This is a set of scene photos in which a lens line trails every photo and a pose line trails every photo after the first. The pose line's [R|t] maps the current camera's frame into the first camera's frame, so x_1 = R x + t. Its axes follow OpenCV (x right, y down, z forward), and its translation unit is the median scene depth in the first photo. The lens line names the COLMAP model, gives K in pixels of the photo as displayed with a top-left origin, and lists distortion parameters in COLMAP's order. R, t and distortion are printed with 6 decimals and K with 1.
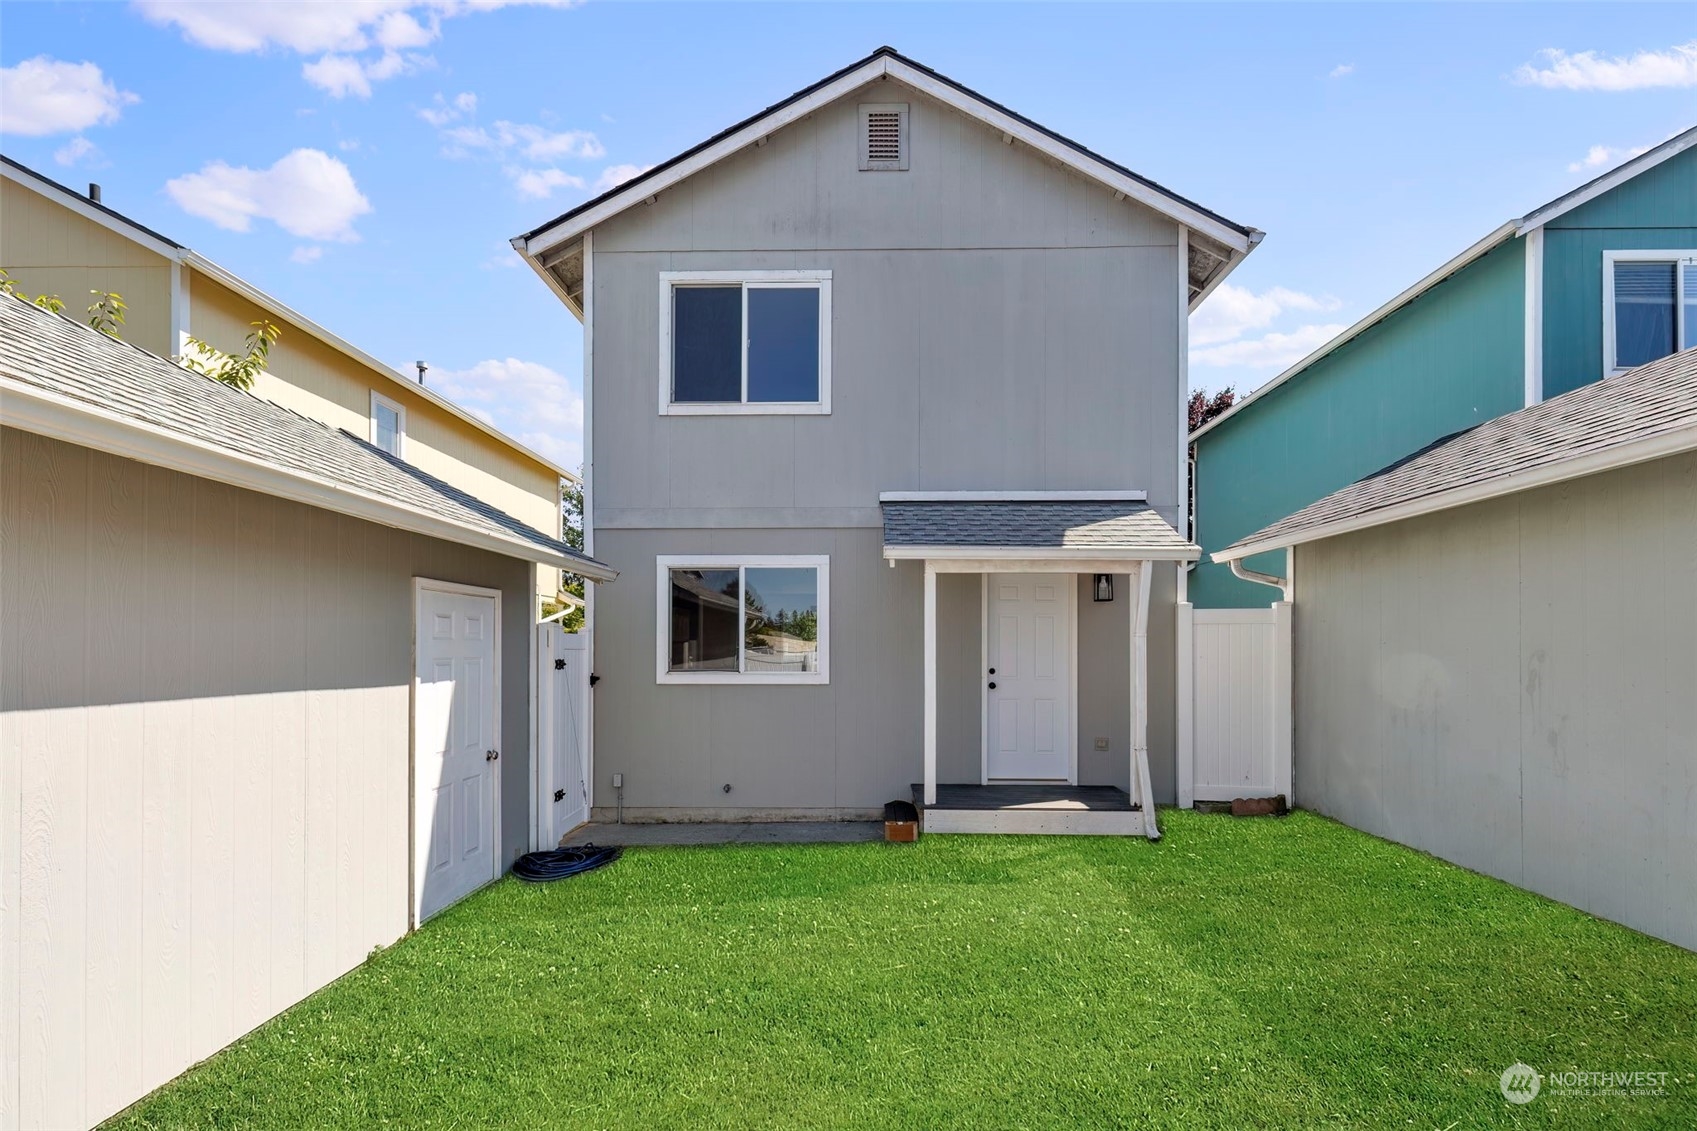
lens RADIAL K [[775.9, 0, 849.0], [0, 775.9, 652.5], [0, 0, 1]] dist [-0.002208, -0.000102]
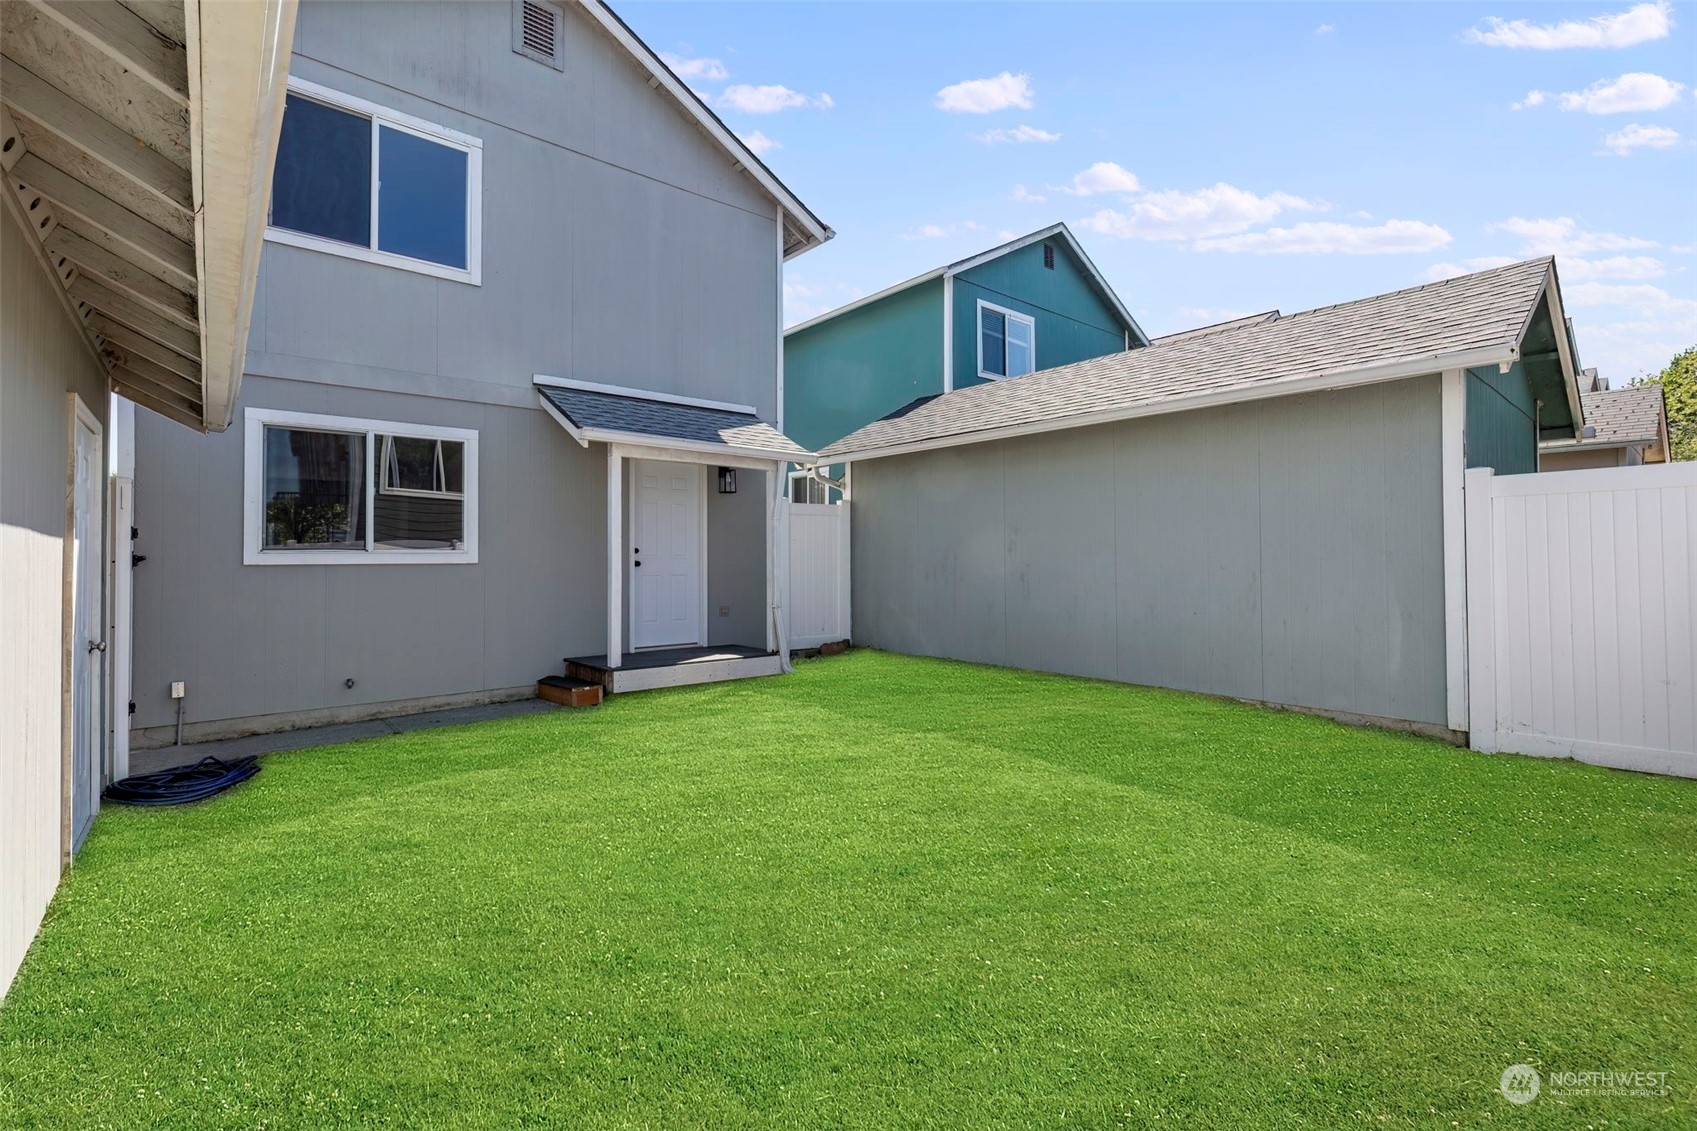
lens RADIAL K [[755.2, 0, 852.1], [0, 755.2, 558.3], [0, 0, 1]] dist [-0.003204, -0.000276]
pose [[0.745217, -0.000001, 0.666822, -0.309365], [0.006346, 0.999955, -0.007090, 0.044885], [-0.666792, 0.009516, 0.745183, -0.013782]]
